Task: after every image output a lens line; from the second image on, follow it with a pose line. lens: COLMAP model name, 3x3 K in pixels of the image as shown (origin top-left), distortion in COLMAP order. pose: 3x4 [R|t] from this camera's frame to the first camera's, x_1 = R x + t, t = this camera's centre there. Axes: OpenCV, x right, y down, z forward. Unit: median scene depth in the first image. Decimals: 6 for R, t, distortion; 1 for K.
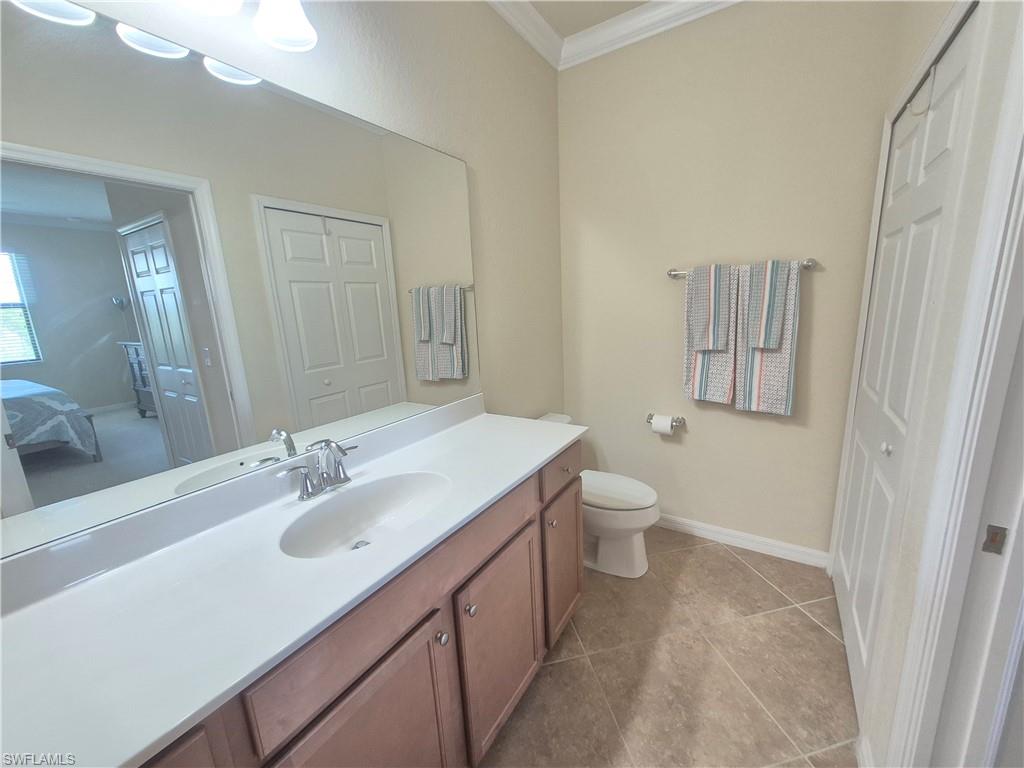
lens RADIAL K [[403.6, 0, 521.3], [0, 403.6, 386.8], [0, 0, 1]] dist [0.001095, 0.000083]
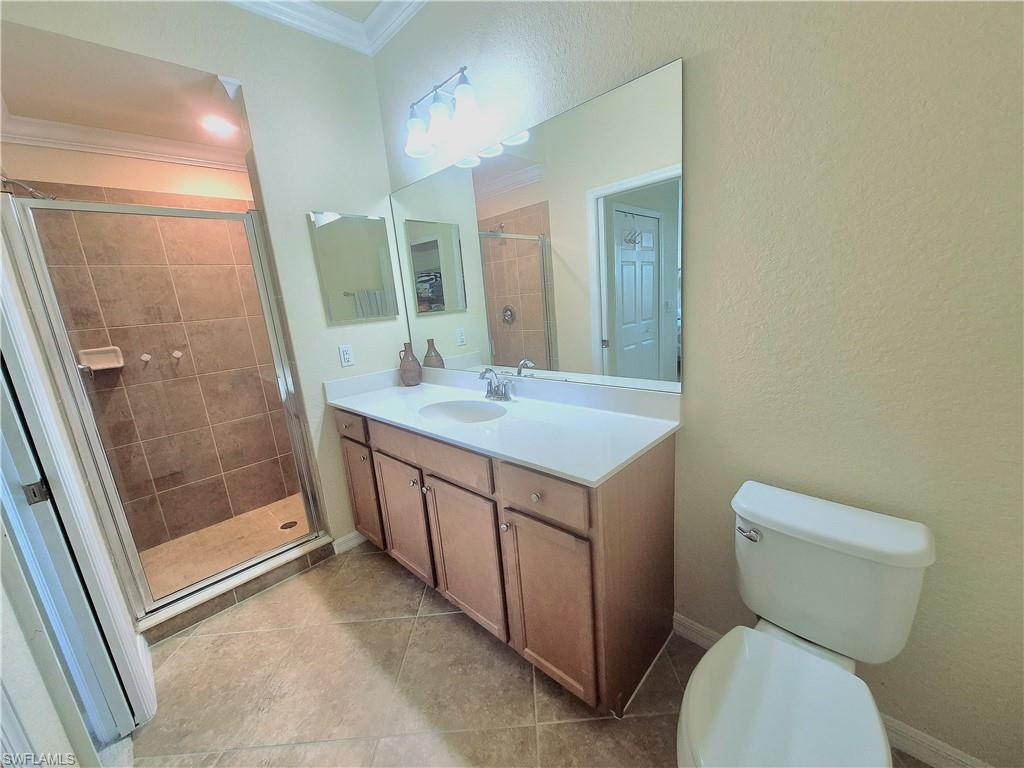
lens RADIAL K [[403.6, 0, 520.4], [0, 403.6, 384.8], [0, 0, 1]] dist [0.001095, 0.000083]
pose [[-0.195163, 0.268675, -0.943252, 0.853780], [-0.113147, 0.949157, 0.293768, -0.242745], [0.974222, 0.164059, -0.154840, 1.123980]]
